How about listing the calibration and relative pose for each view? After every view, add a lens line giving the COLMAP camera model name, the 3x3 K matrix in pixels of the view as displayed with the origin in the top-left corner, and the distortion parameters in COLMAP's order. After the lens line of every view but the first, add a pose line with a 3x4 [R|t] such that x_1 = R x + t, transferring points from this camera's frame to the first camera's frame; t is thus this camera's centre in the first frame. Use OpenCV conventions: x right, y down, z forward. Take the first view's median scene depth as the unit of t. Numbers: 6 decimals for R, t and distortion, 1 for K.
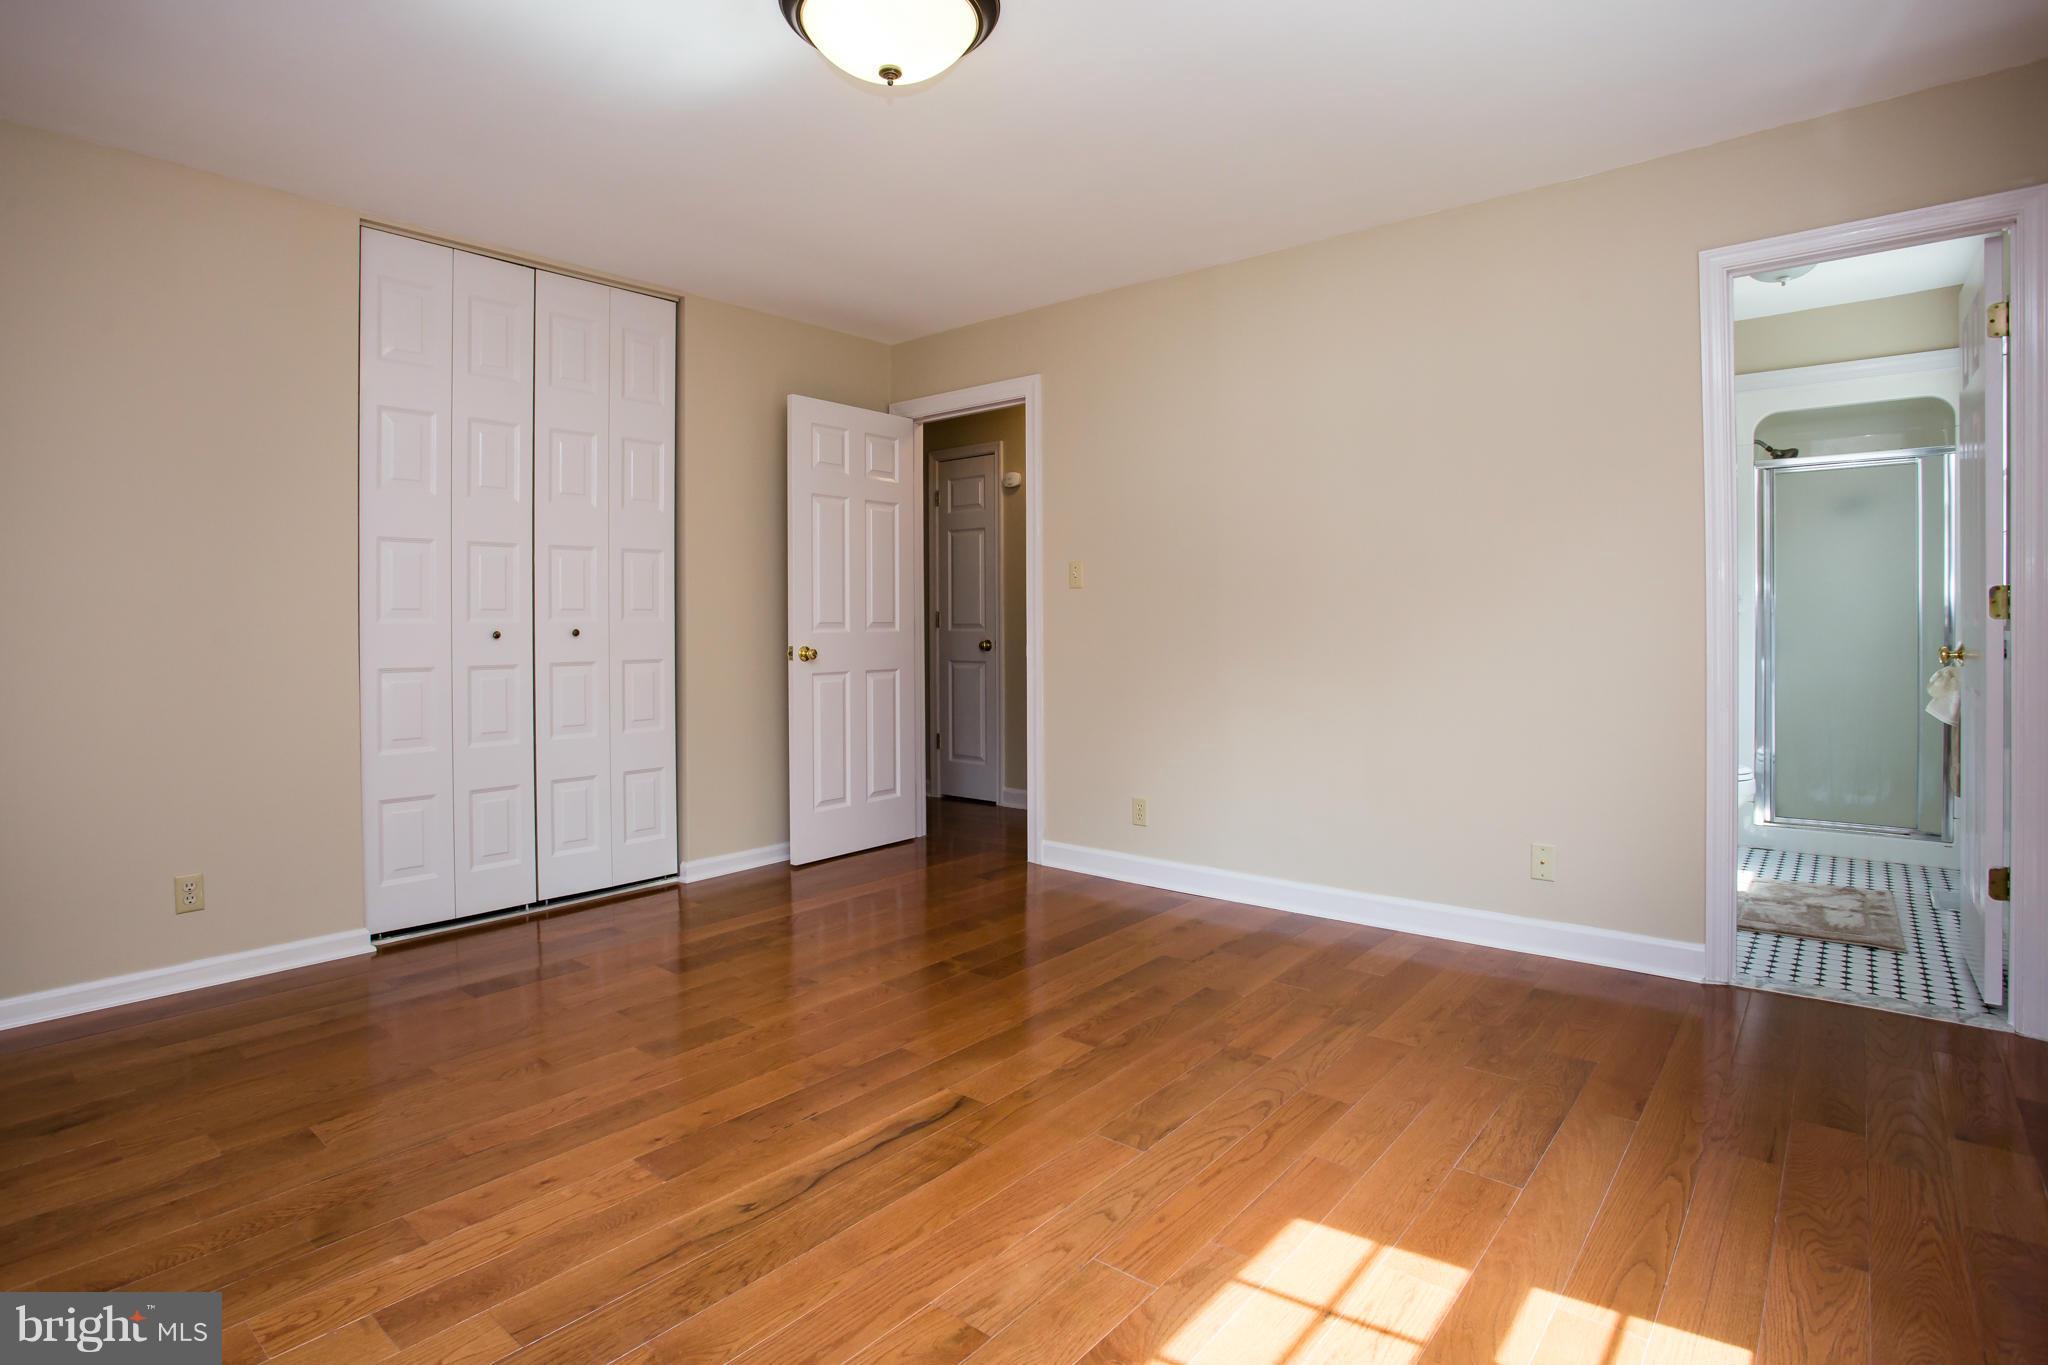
lens RADIAL K [[1046.3, 0, 1046.5], [0, 1046.3, 644.0], [0, 0, 1]] dist [-0.061363, 0.000009]
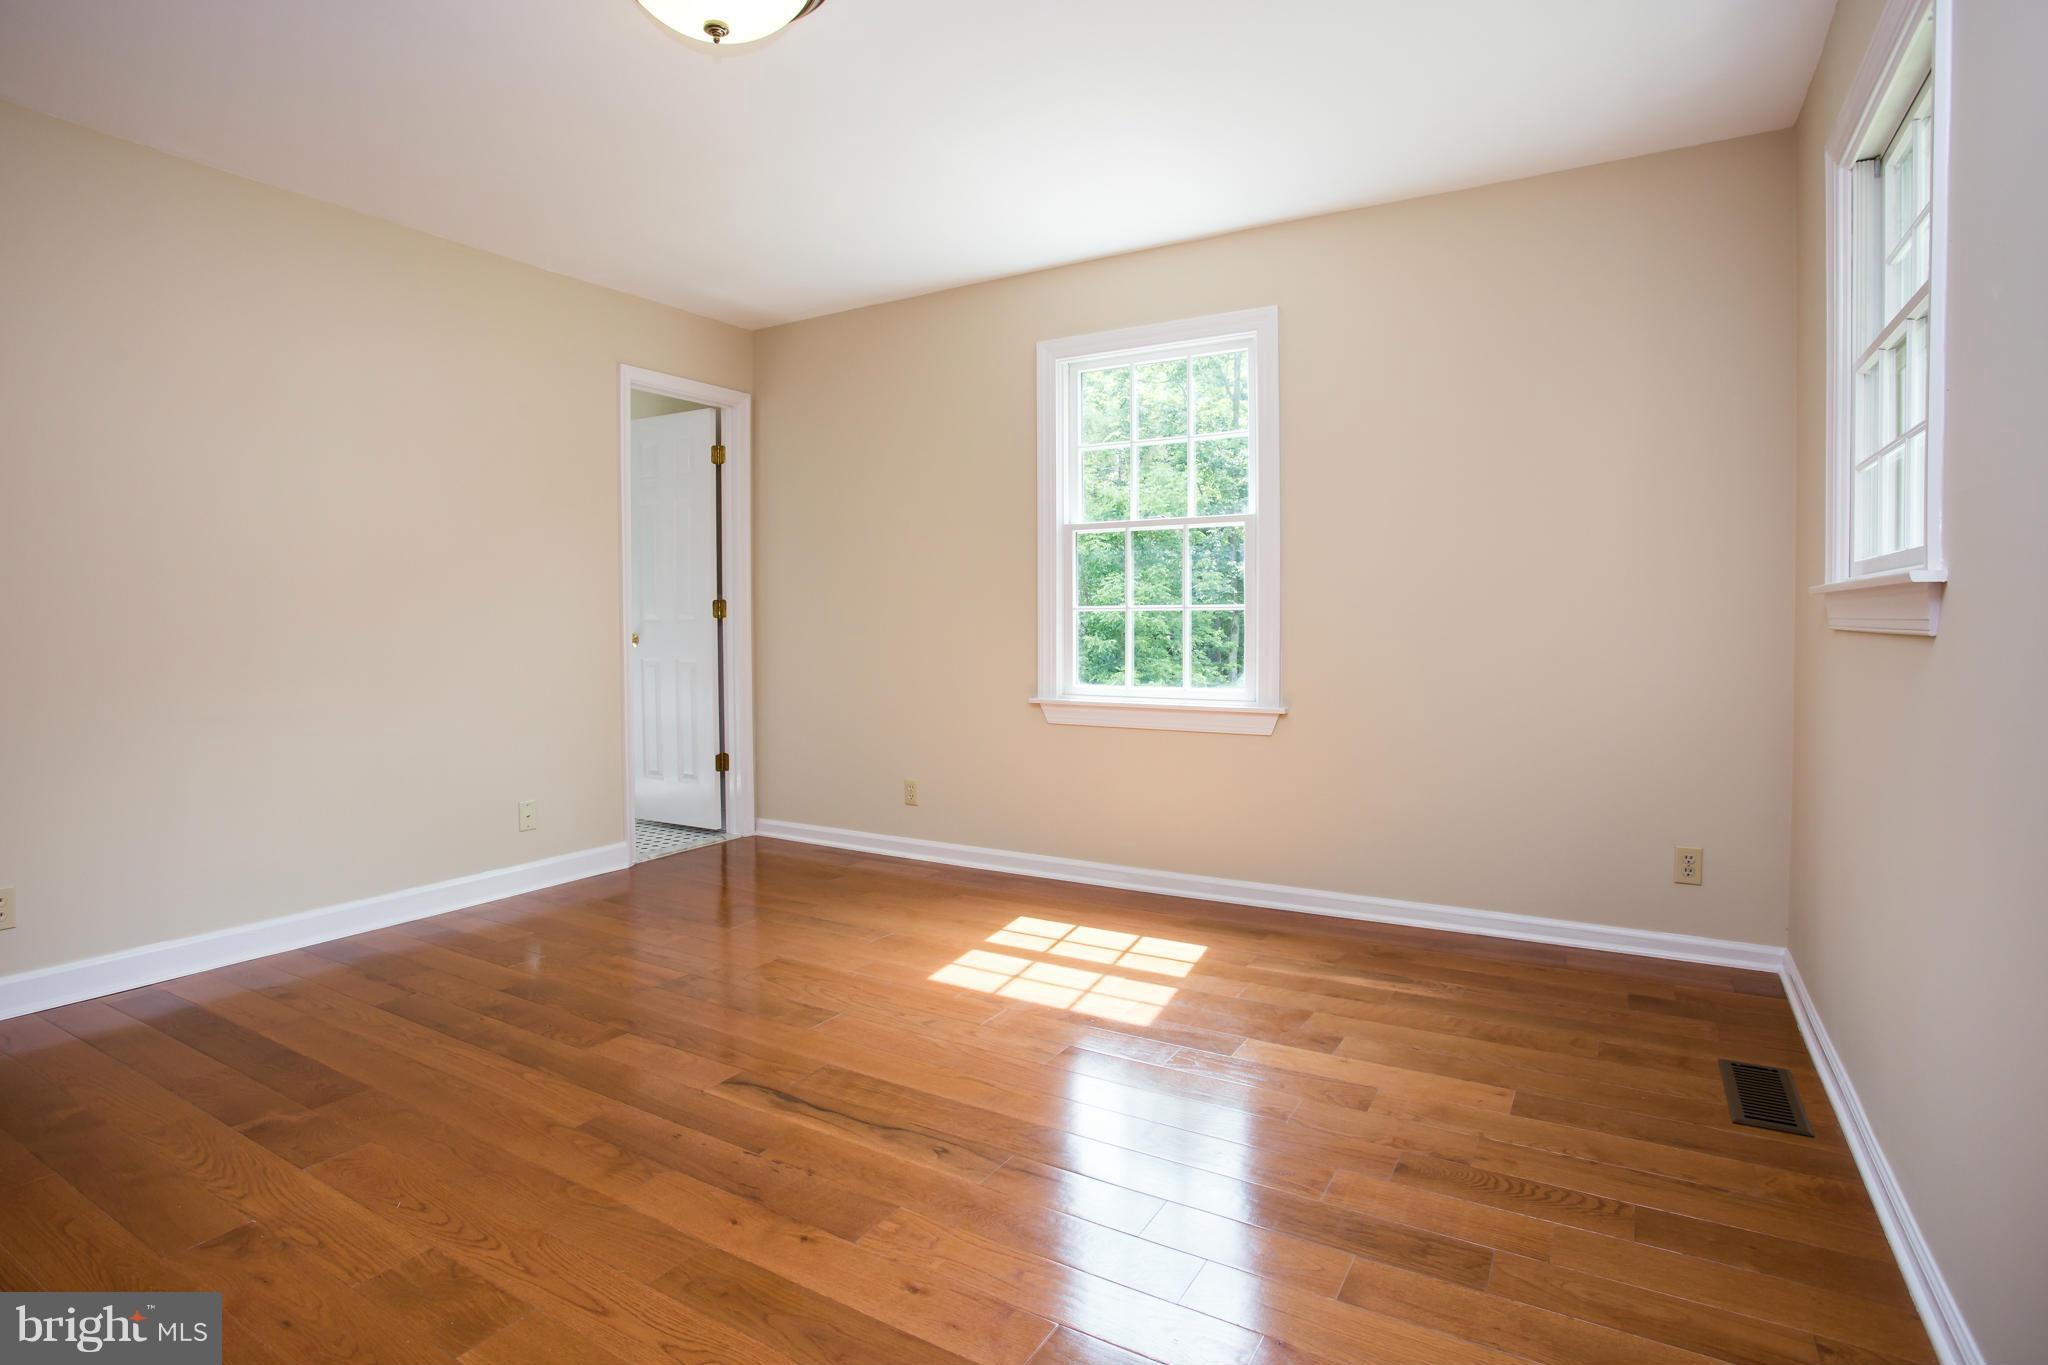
lens RADIAL K [[1022.1, 0, 1018.3], [0, 1022.1, 659.8], [0, 0, 1]] dist [0.001664, 0.000235]
pose [[-0.134132, -0.032448, 0.990432, -1.049673], [0.019608, 0.999181, 0.035390, 0.008108], [-0.990769, 0.024167, -0.133386, 0.829002]]
